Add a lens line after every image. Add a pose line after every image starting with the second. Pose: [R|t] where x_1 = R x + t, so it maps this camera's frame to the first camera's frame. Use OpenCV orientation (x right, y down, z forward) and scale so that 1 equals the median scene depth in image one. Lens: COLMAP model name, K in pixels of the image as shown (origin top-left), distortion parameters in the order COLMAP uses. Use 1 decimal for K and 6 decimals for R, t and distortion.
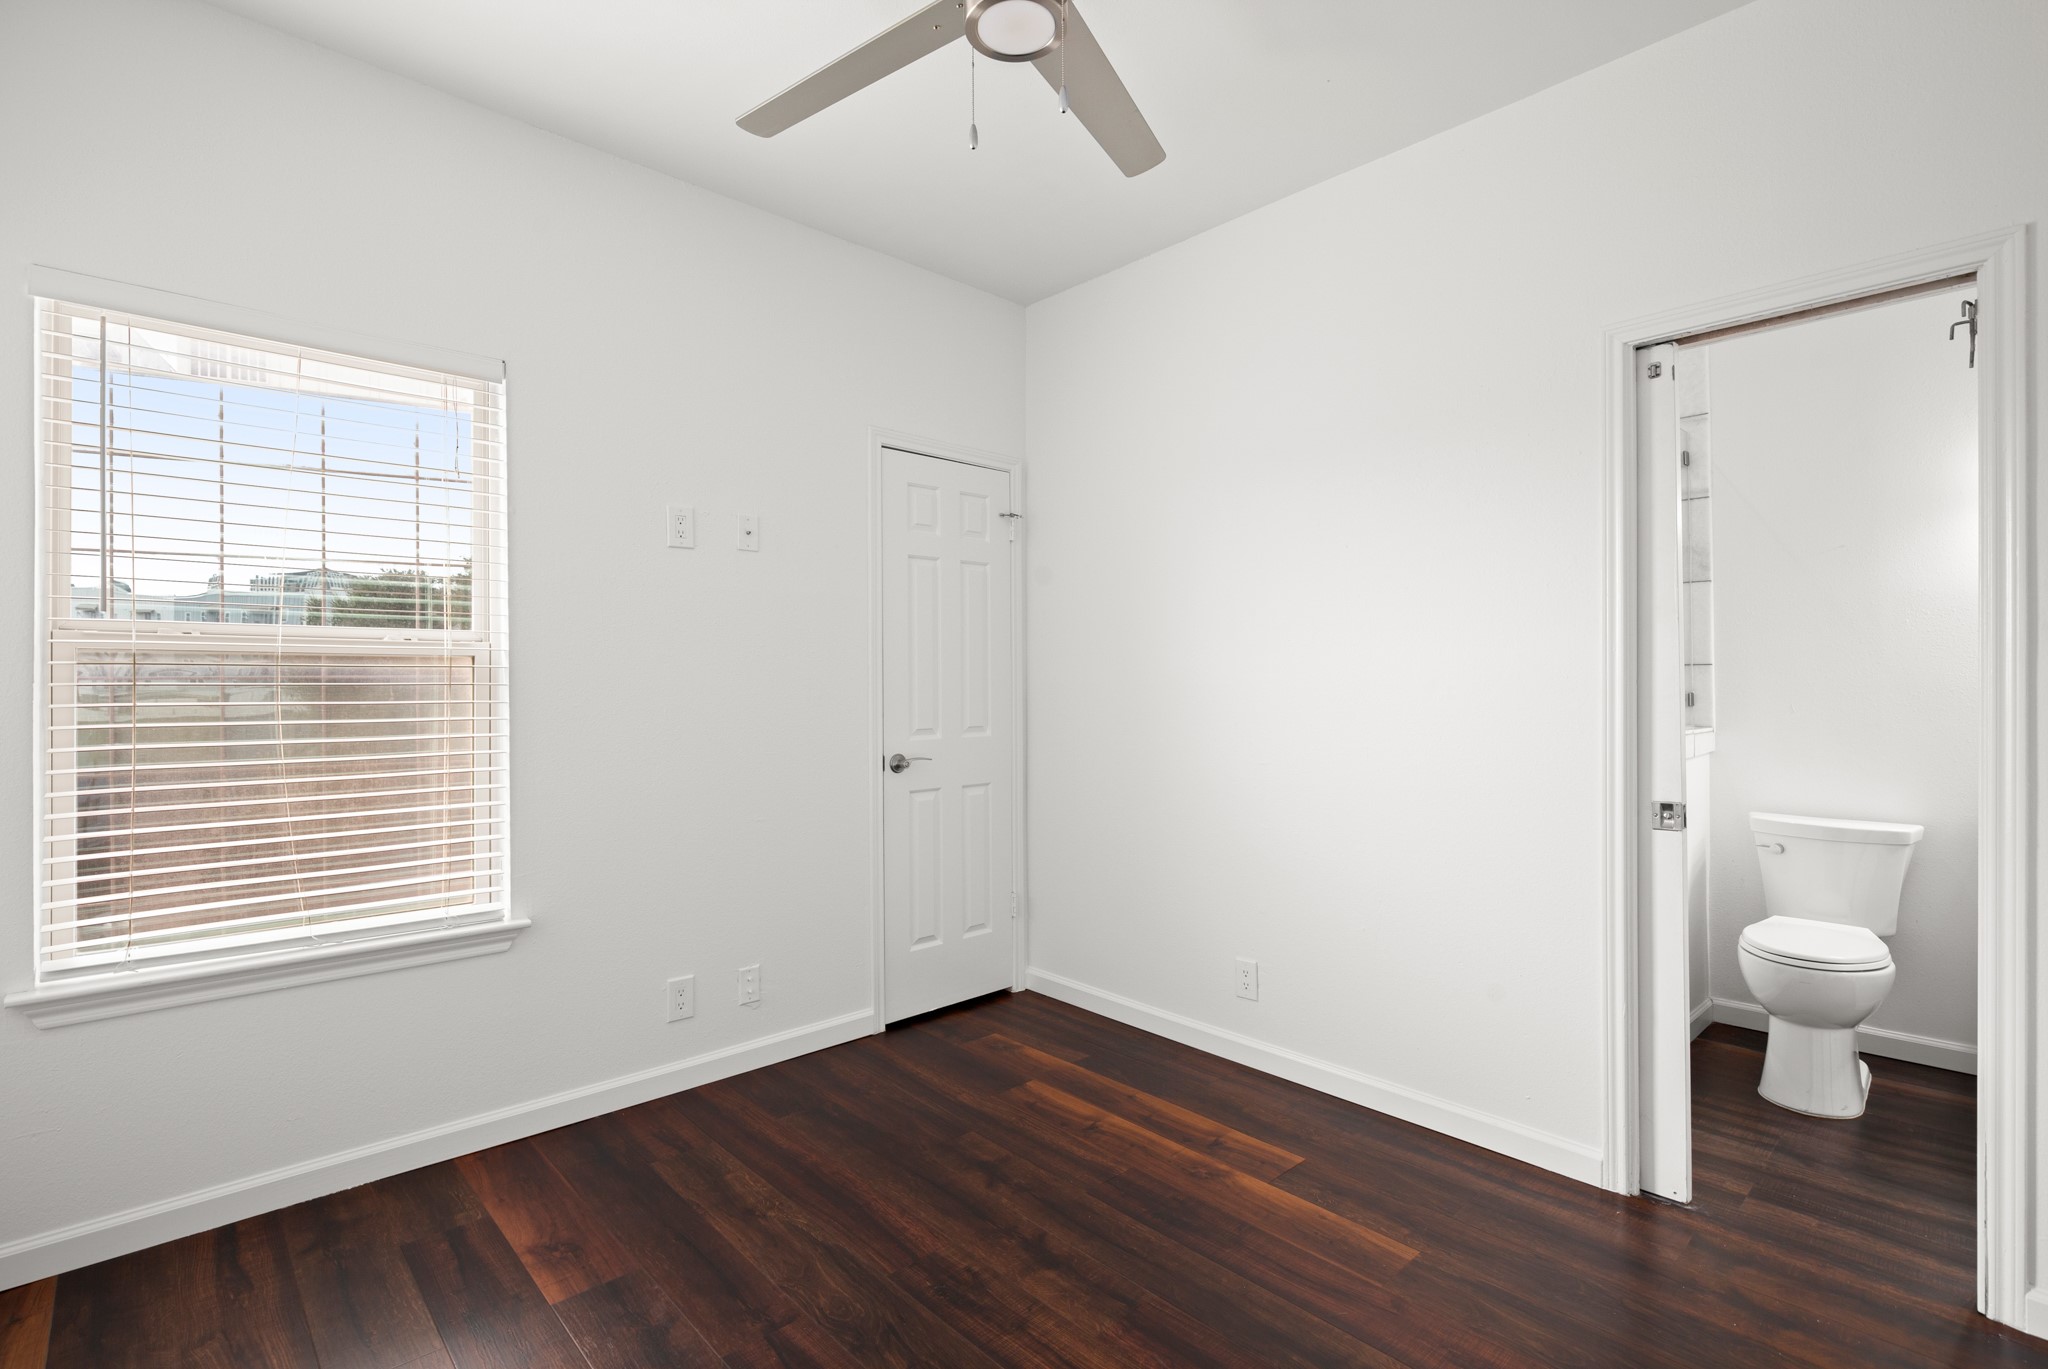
lens RADIAL K [[968.2, 0, 1018.8], [0, 968.2, 673.7], [0, 0, 1]] dist [0.015973, -0.000326]
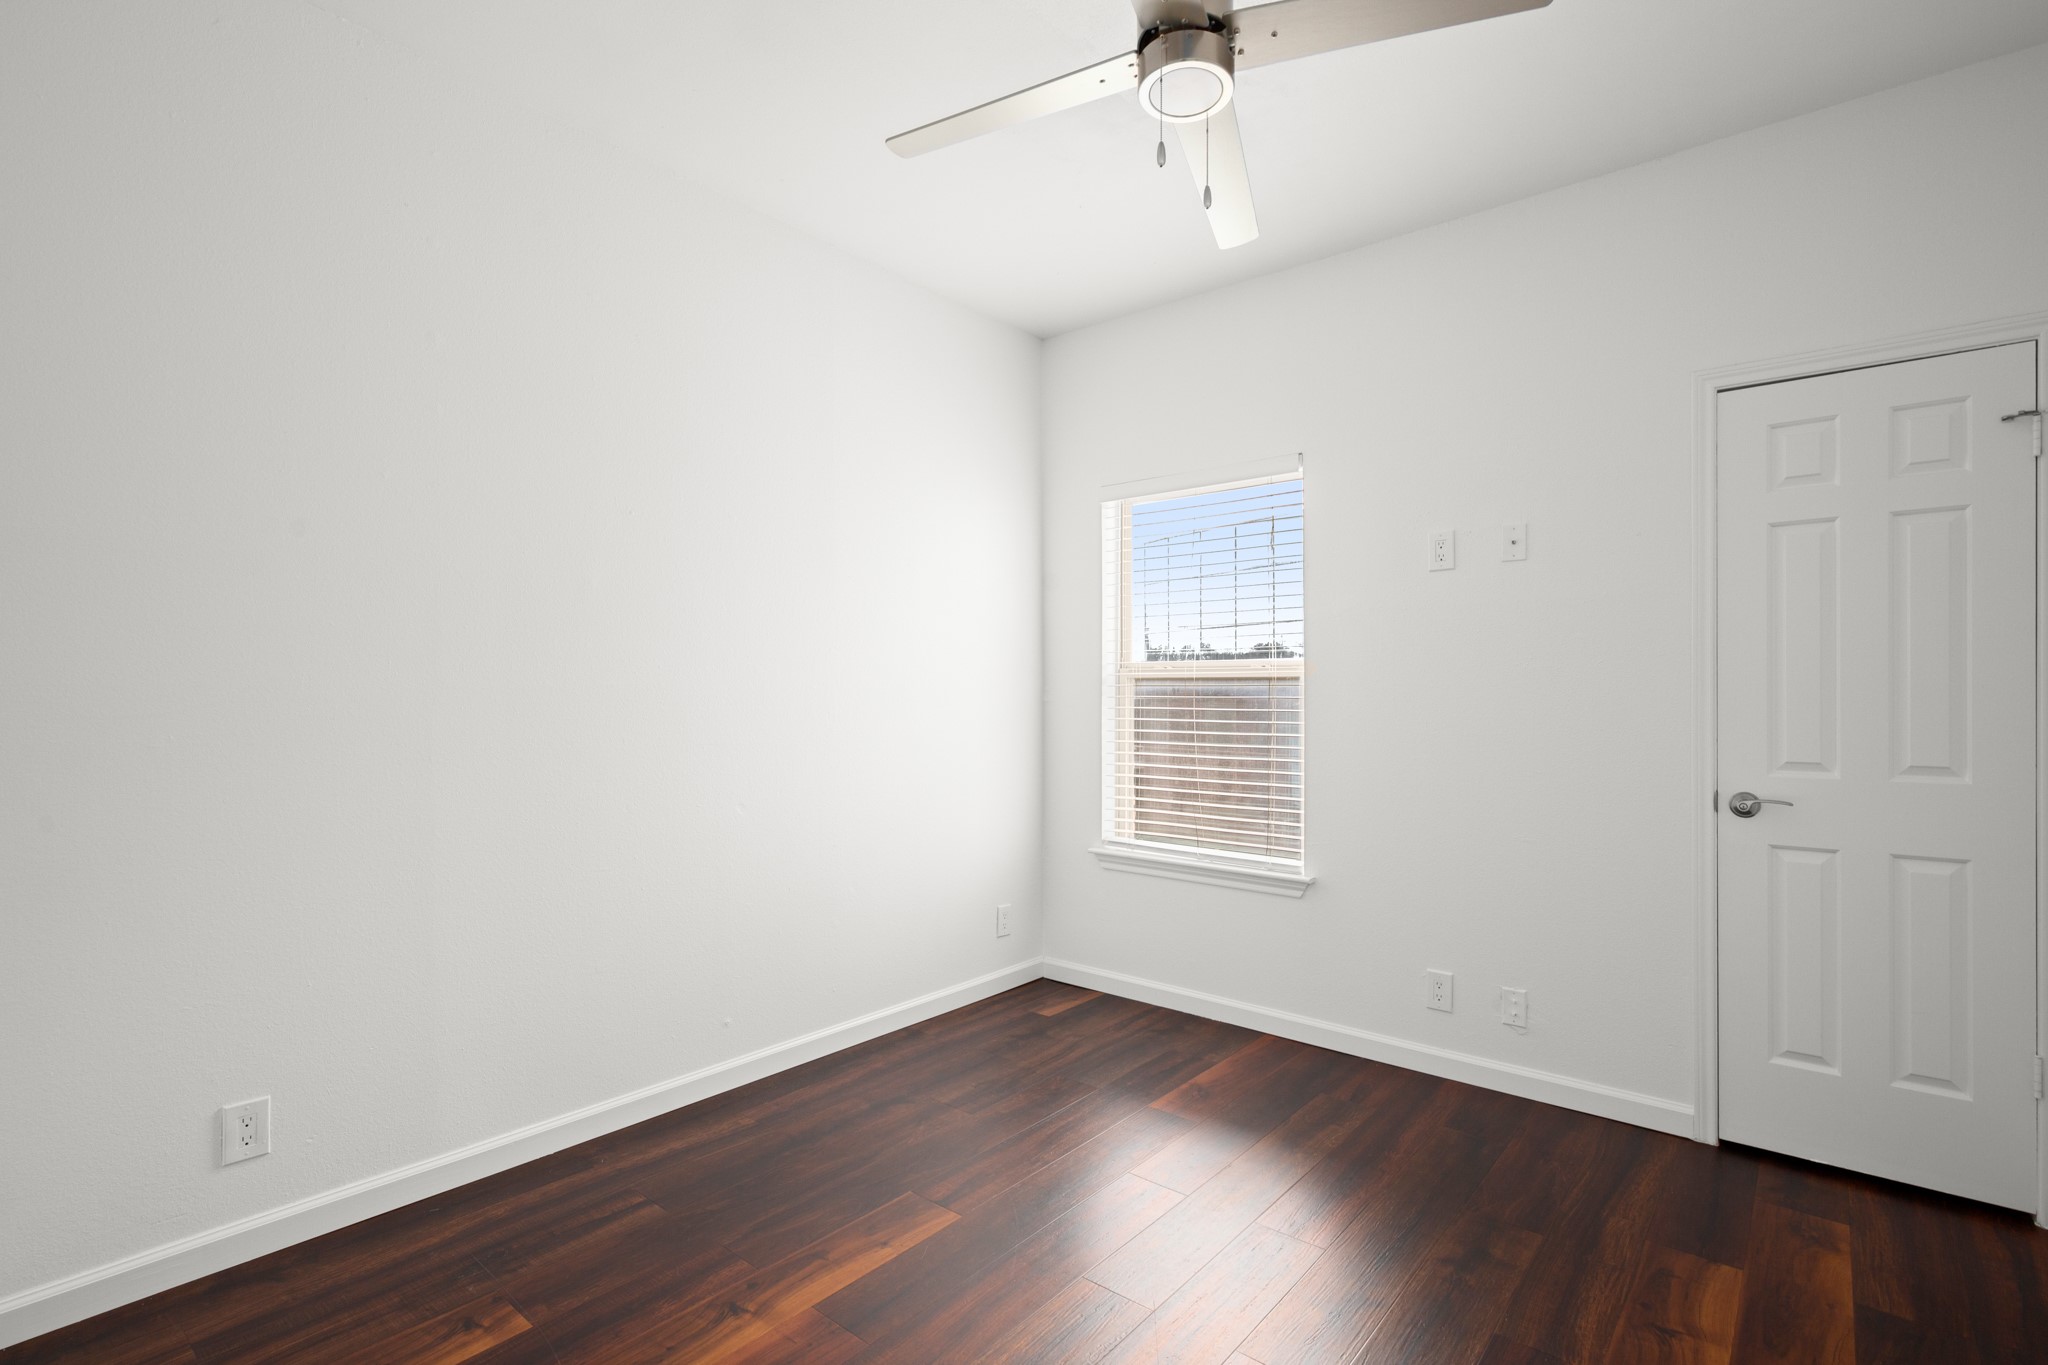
lens RADIAL K [[939.7, 0, 1028.8], [0, 939.7, 699.1], [0, 0, 1]] dist [0.016912, 0.000031]
pose [[0.144763, 0.004234, -0.989457, 0.644965], [0.005193, 0.999974, 0.005038, 0.004589], [0.989453, -0.005867, 0.144738, 0.419755]]
